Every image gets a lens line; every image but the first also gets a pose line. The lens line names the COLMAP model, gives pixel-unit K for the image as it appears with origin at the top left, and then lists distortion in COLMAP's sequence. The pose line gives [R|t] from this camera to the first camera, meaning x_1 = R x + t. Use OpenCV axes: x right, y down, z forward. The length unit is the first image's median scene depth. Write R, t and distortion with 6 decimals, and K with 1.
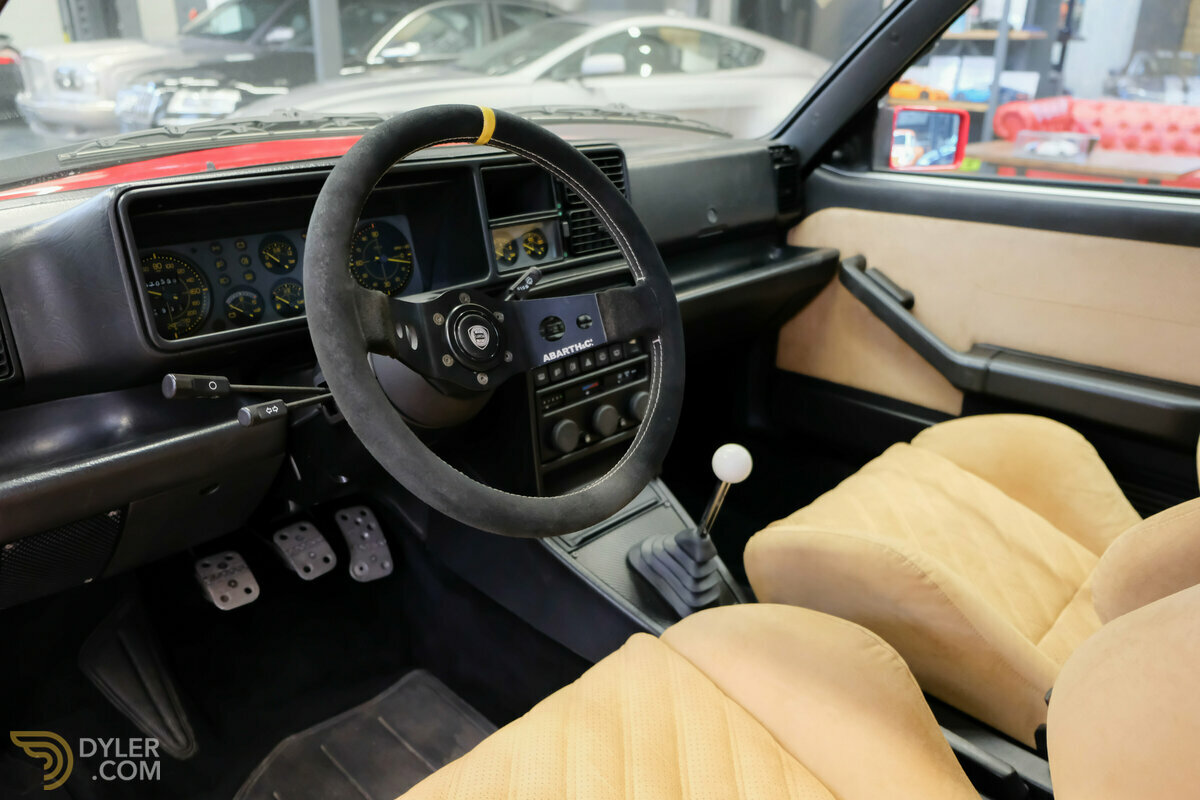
lens RADIAL K [[953.5, 0, 576.2], [0, 953.5, 409.8], [0, 0, 1]] dist [-0.019367, 0.017503]
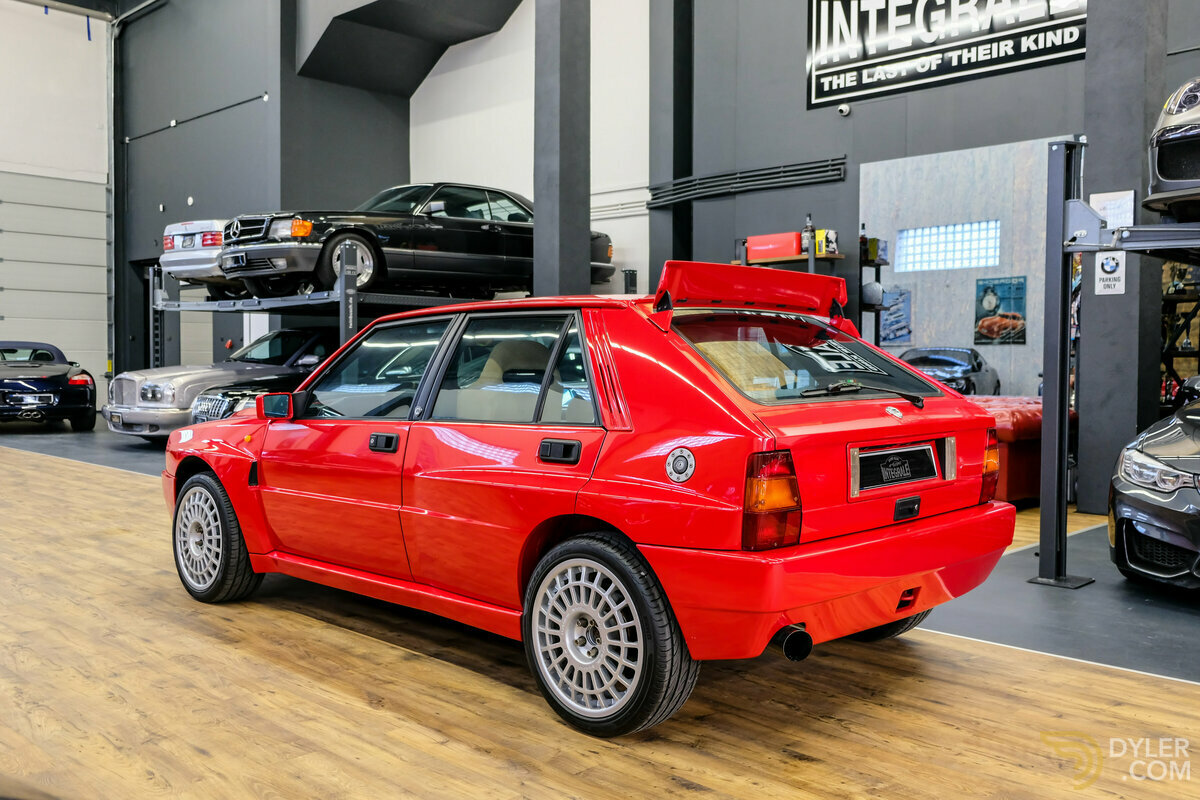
lens RADIAL K [[1085.5, 0, 592.9], [0, 1085.5, 390.5], [0, 0, 1]] dist [0.025933, -0.009088]
pose [[0.999921, -0.012257, 0.002812, 0.565509], [0.012491, 0.942385, -0.334298, 1.074807], [0.001448, 0.334307, 0.942463, -2.846649]]
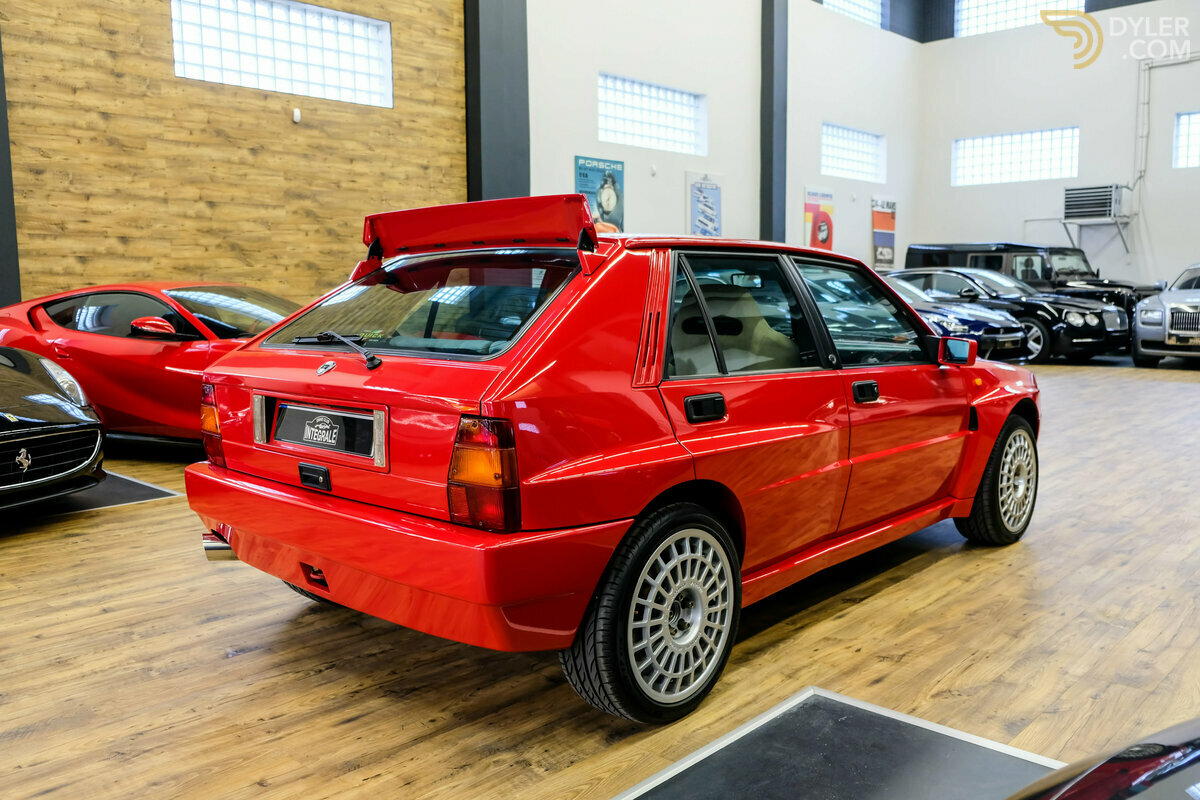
lens RADIAL K [[953.5, 0, 609.4], [0, 953.5, 412.6], [0, 0, 1]] dist [-0.019367, 0.017503]
pose [[0.037303, 0.108880, -0.993355, 3.356710], [-0.352132, 0.931719, 0.088901, -0.063301], [0.935207, 0.346476, 0.073096, 0.106827]]
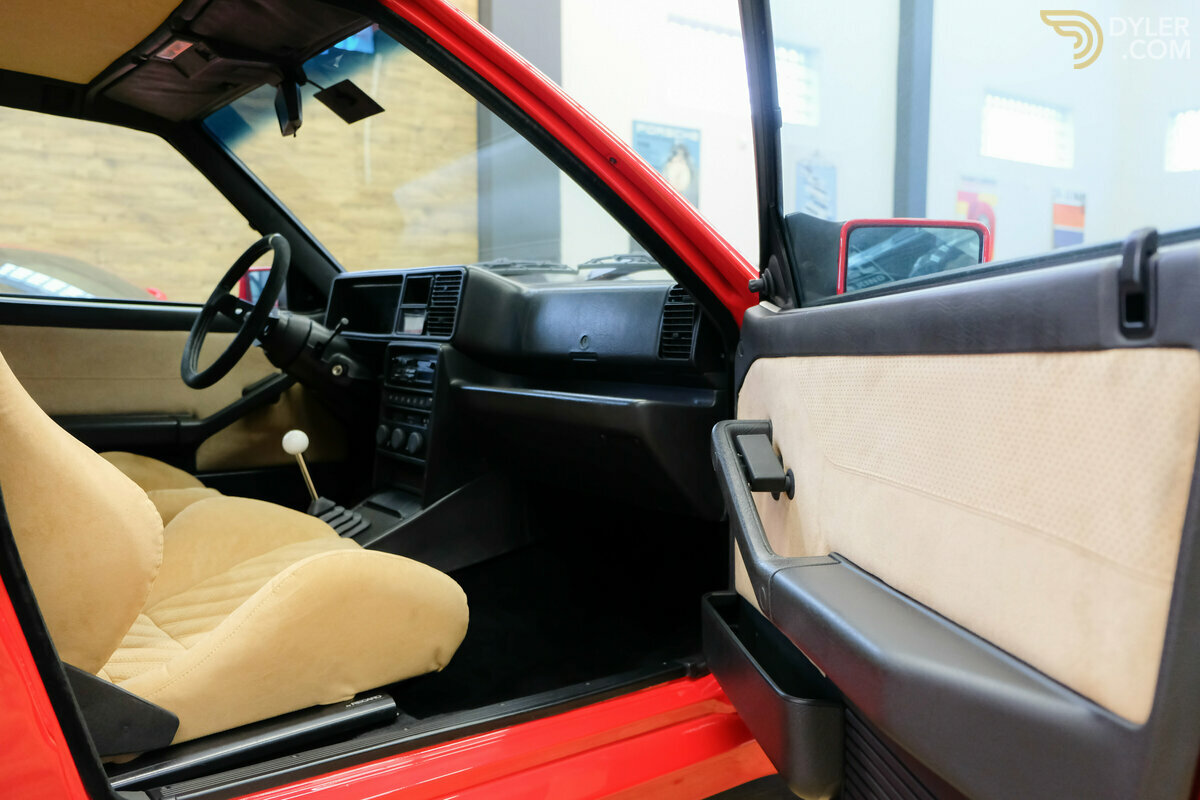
lens RADIAL K [[967.3, 0, 606.6], [0, 967.3, 420.8], [0, 0, 1]] dist [-0.002068, 0.009820]
pose [[-0.157938, 0.087484, -0.983566, 1.288732], [-0.363305, 0.921052, 0.140262, -0.304507], [0.918186, 0.379487, -0.113686, 1.274075]]
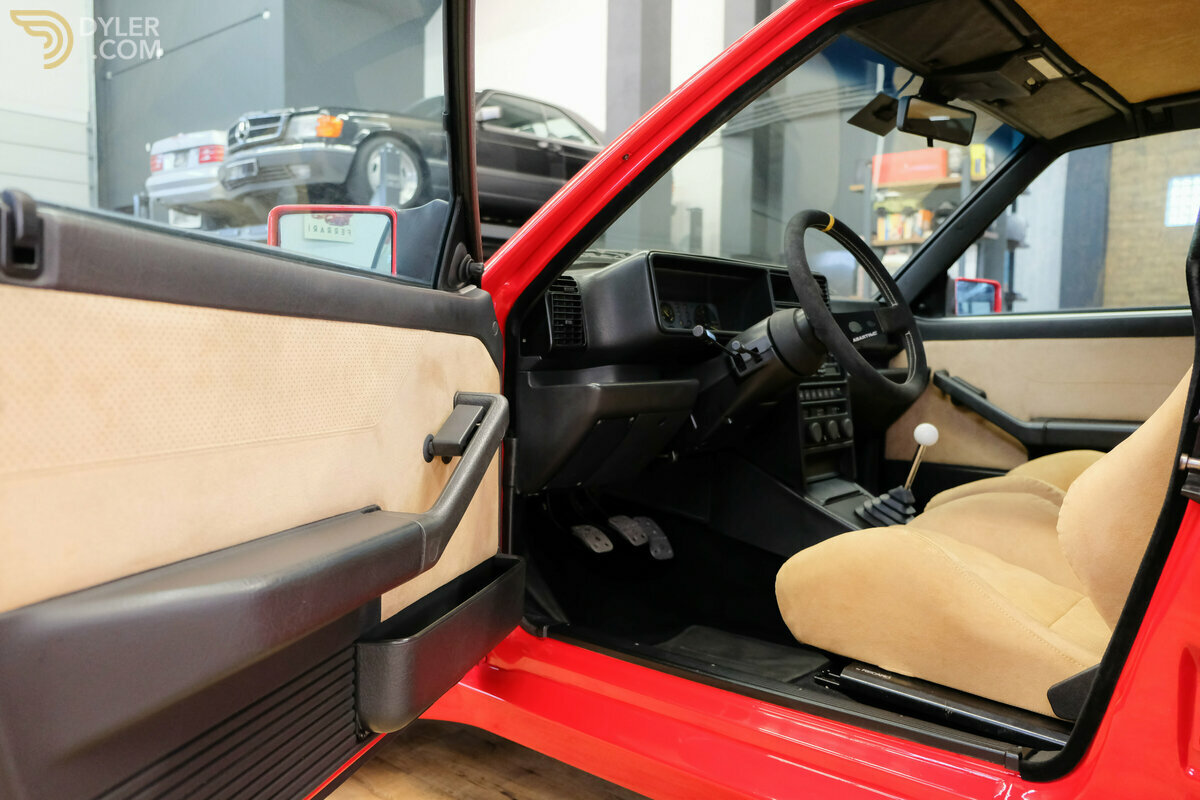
lens RADIAL K [[953.5, 0, 590.2], [0, 953.5, 410.6], [0, 0, 1]] dist [-0.019367, 0.017503]
pose [[0.998292, -0.004796, 0.058219, -0.408200], [0.021221, 0.958312, -0.284933, 0.372069], [-0.054426, 0.285682, 0.956778, -0.455124]]
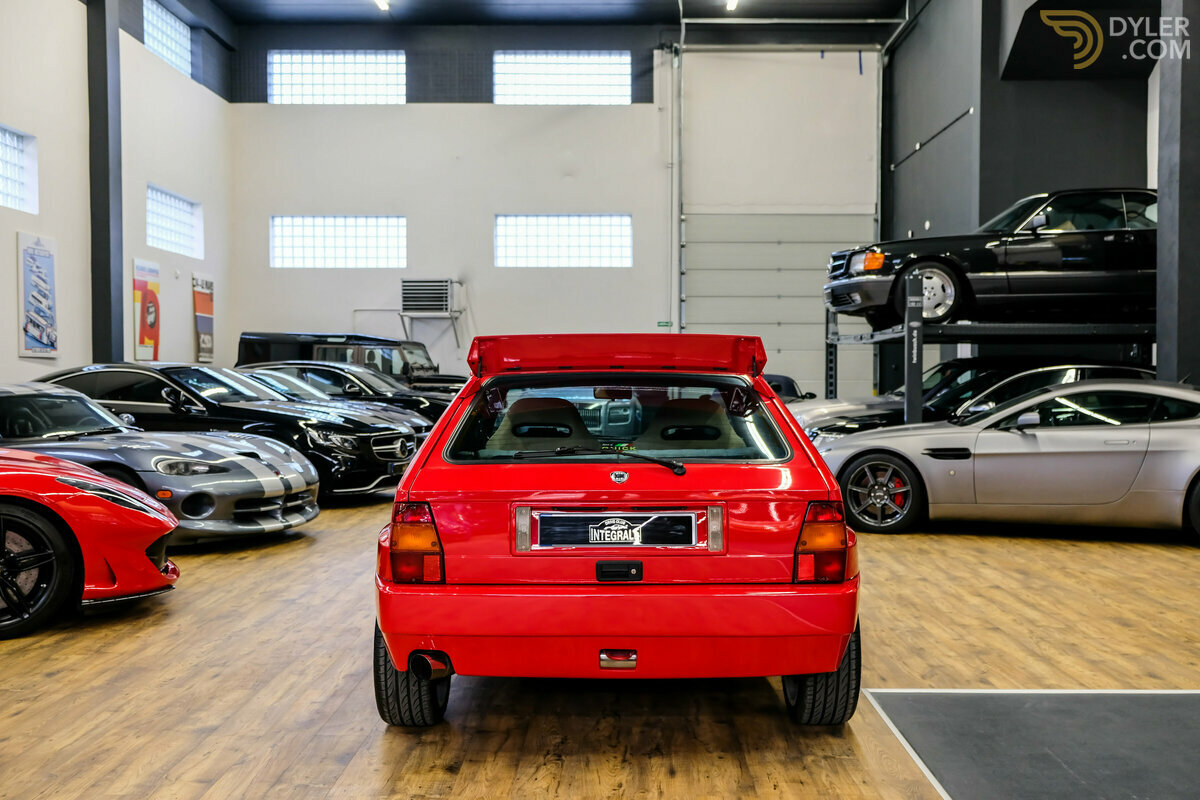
lens RADIAL K [[1198.6, 0, 581.3], [0, 1198.6, 452.0], [0, 0, 1]] dist [0.007227, 0.000000]
pose [[0.690890, 0.027729, -0.722428, 3.400503], [-0.248360, 0.947553, -0.201147, 0.811493], [0.678962, 0.318392, 0.661541, -2.419173]]
